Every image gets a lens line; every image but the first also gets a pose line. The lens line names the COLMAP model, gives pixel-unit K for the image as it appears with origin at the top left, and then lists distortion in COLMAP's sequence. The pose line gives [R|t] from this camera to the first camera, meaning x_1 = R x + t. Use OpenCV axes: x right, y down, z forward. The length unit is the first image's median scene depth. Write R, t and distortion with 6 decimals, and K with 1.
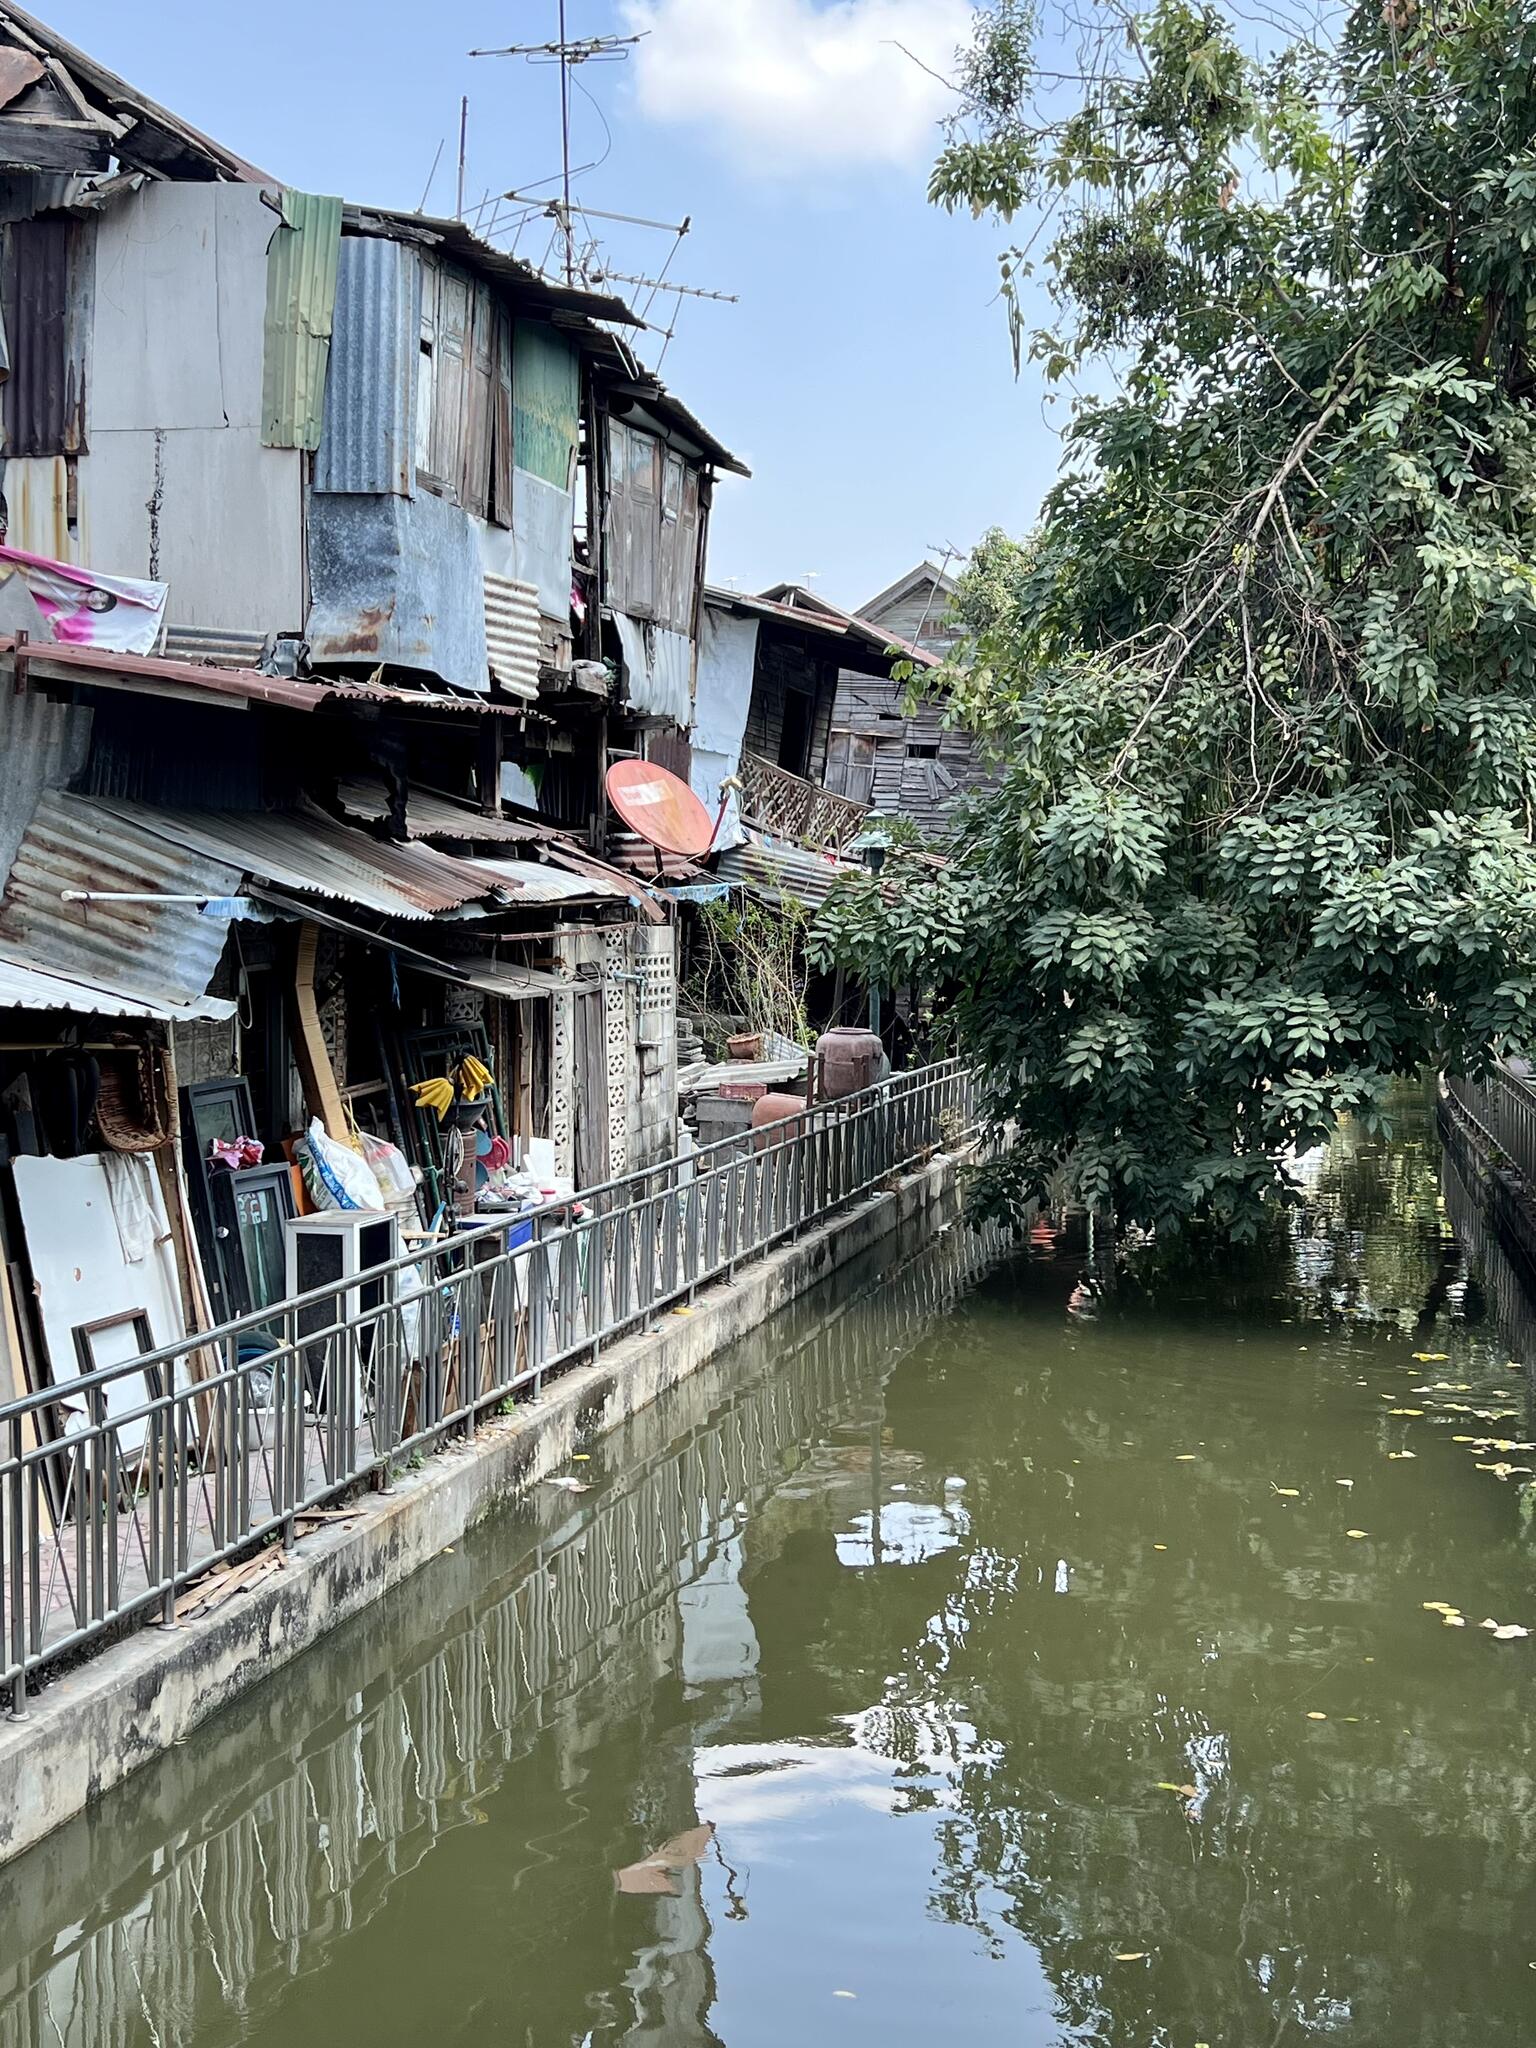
lens RADIAL K [[2491.5, 0, 723.4], [0, 2491.5, 1081.8], [0, 0, 1]] dist [0.155057, -0.391370]
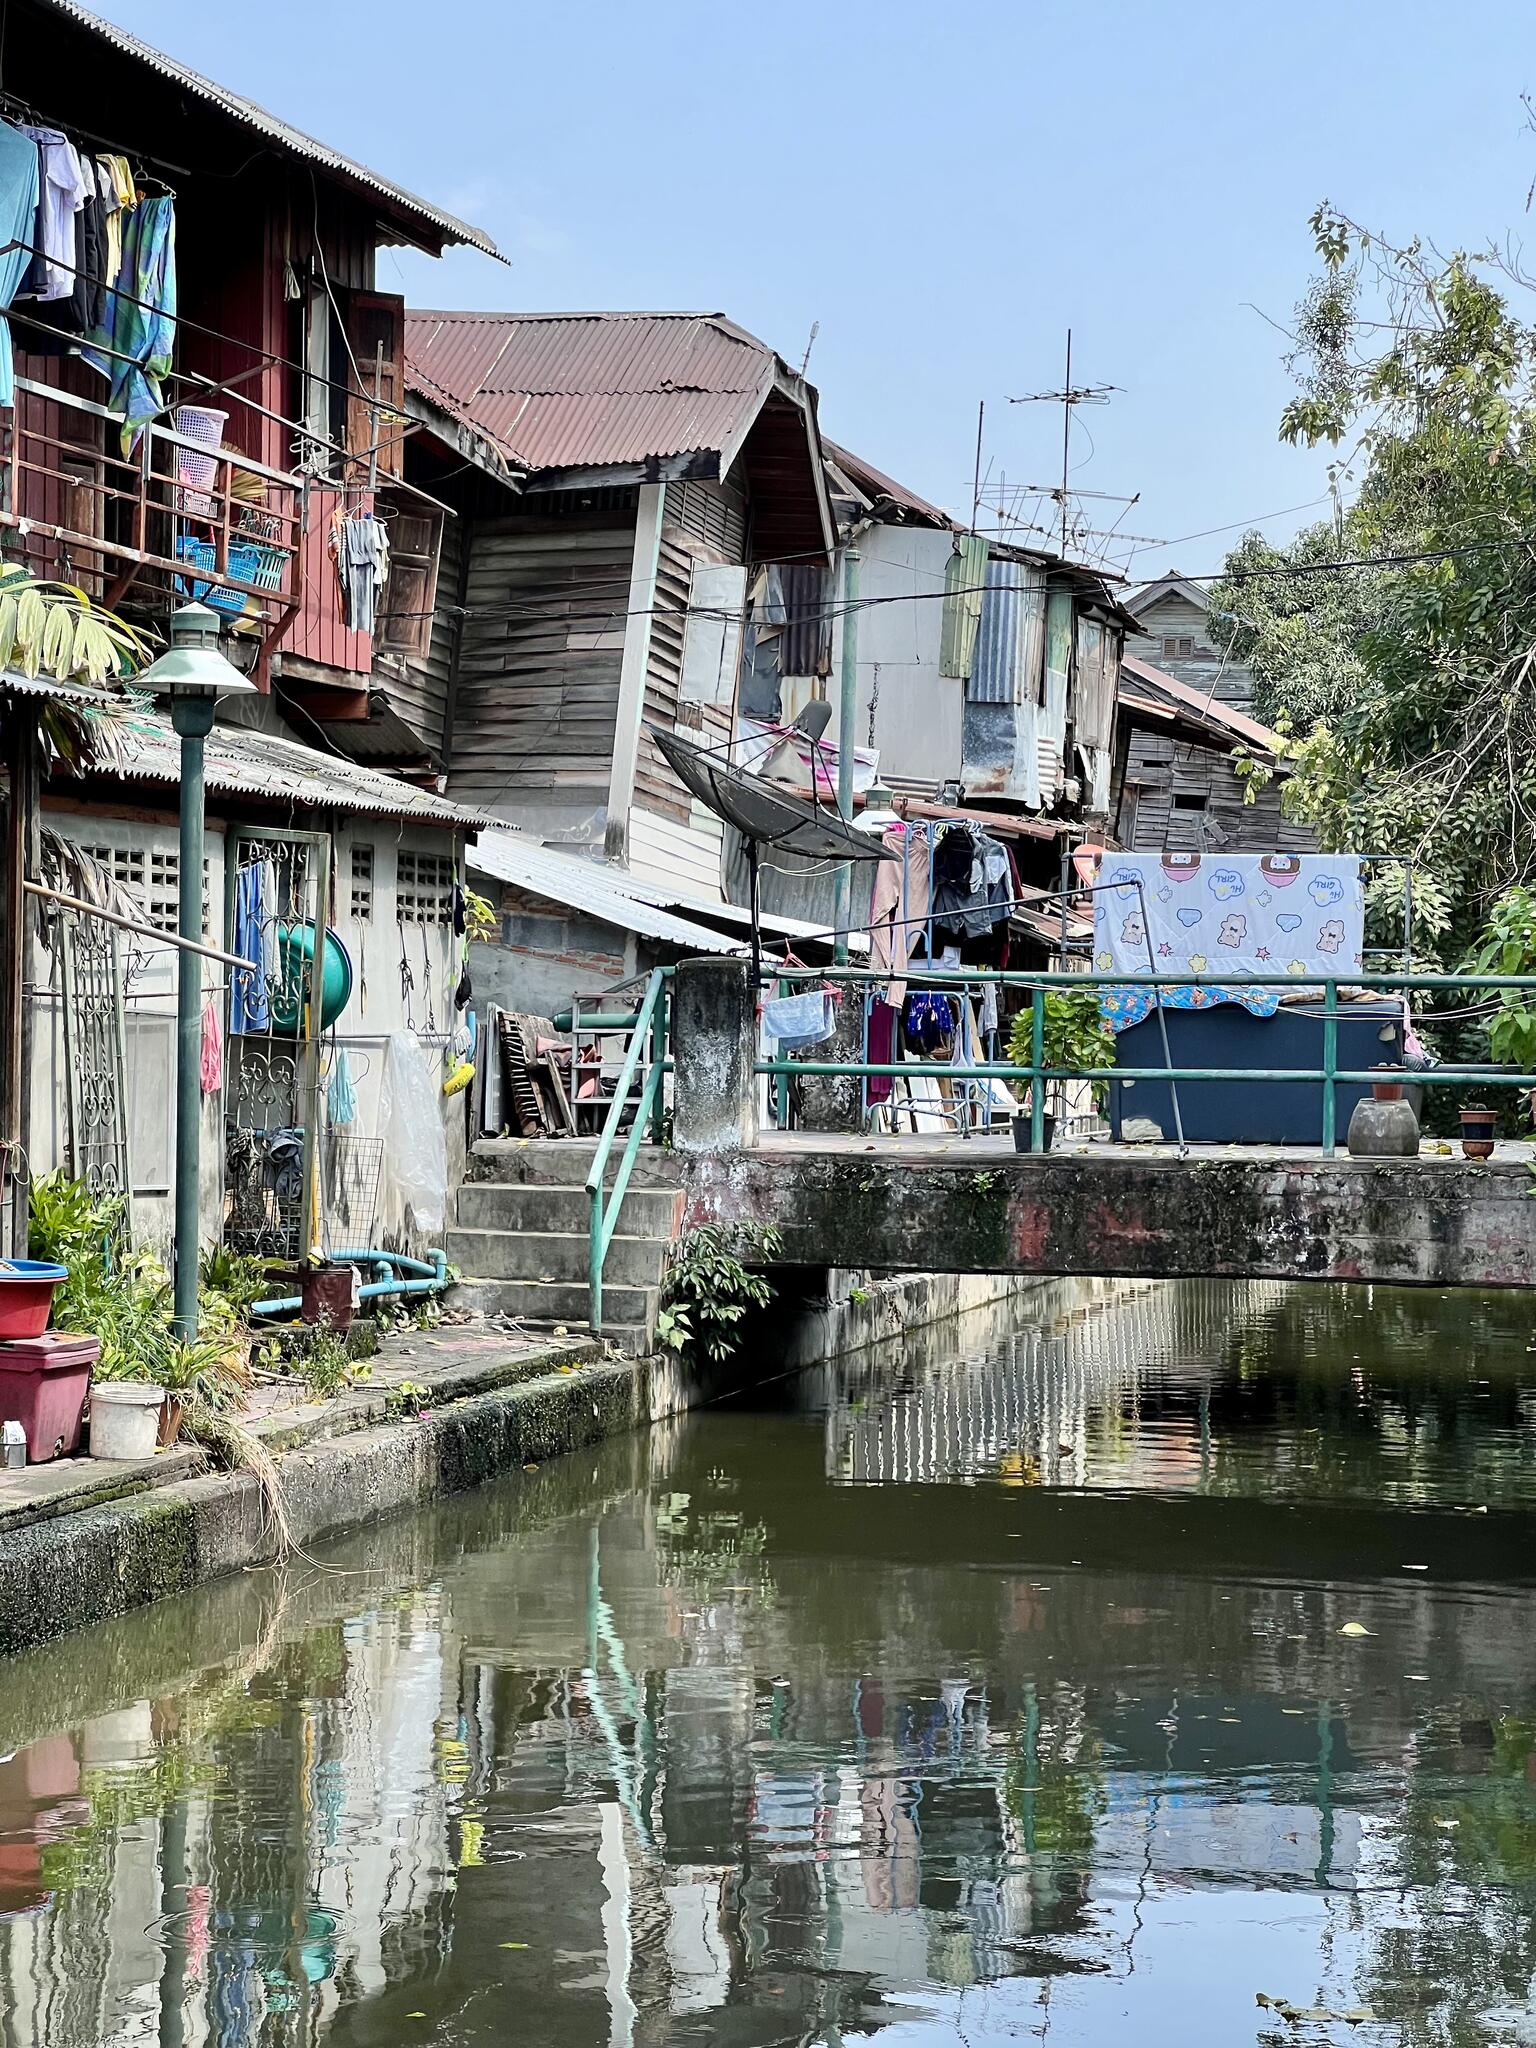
lens RADIAL K [[4616.2, 0, 769.3], [0, 4616.2, 1022.8], [0, 0, 1]] dist [-0.034814, 3.701563]
pose [[0.999471, 0.017958, 0.027103, -0.274393], [-0.016122, 0.997656, -0.066503, 0.146945], [-0.028234, 0.066031, 0.997418, -1.565999]]
